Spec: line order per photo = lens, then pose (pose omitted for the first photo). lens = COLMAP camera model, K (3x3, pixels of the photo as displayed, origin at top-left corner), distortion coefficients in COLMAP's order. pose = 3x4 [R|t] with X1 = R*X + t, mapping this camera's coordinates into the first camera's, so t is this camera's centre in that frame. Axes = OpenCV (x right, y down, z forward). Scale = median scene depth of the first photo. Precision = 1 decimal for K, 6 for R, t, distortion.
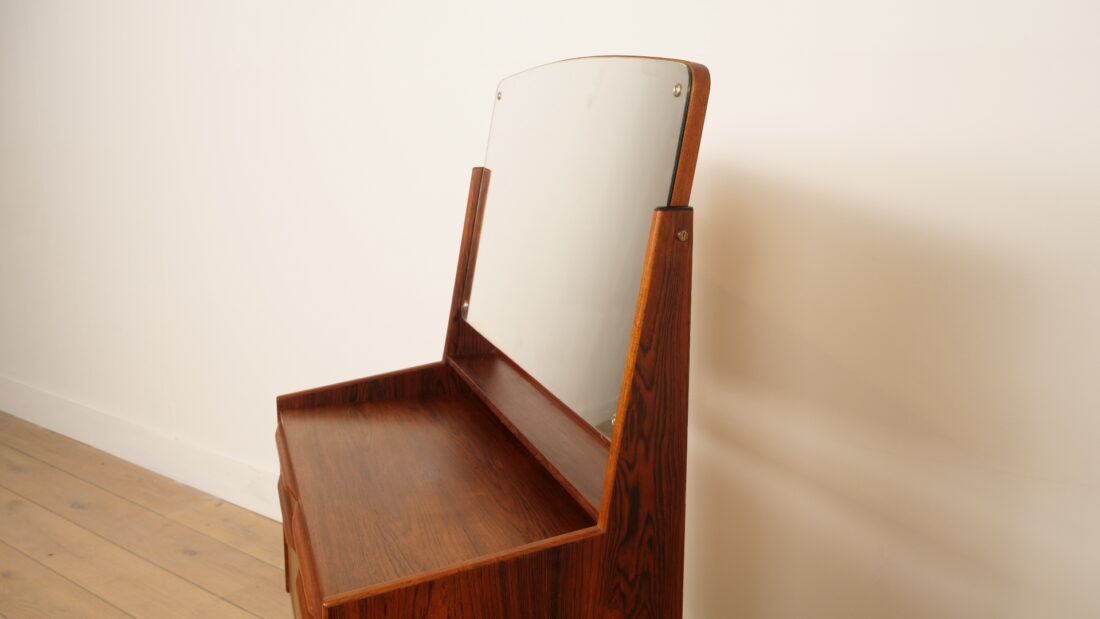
lens RADIAL K [[1130.0, 0, 544.7], [0, 1130.0, 319.8], [0, 0, 1]] dist [-0.025274, 0.000000]
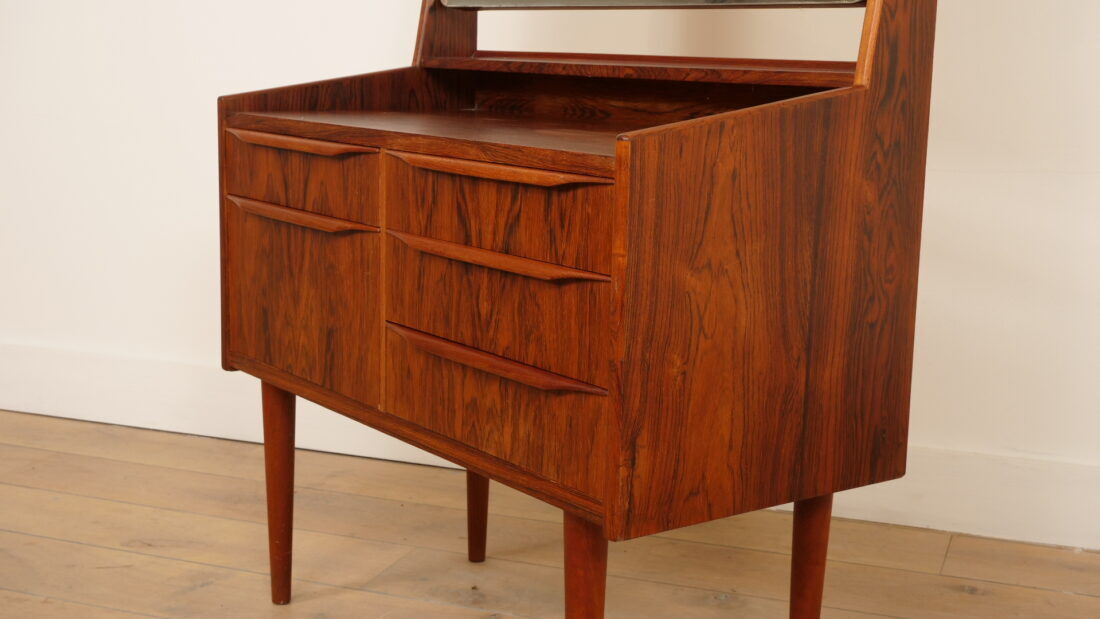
lens RADIAL K [[1472.5, 0, 553.8], [0, 1472.5, 302.0], [0, 0, 1]] dist [0.043105, 0.000000]
pose [[0.938213, -0.029956, 0.344759, -0.583137], [0.038952, 0.999057, -0.019195, 0.366024], [-0.343858, 0.031438, 0.938495, -0.009306]]
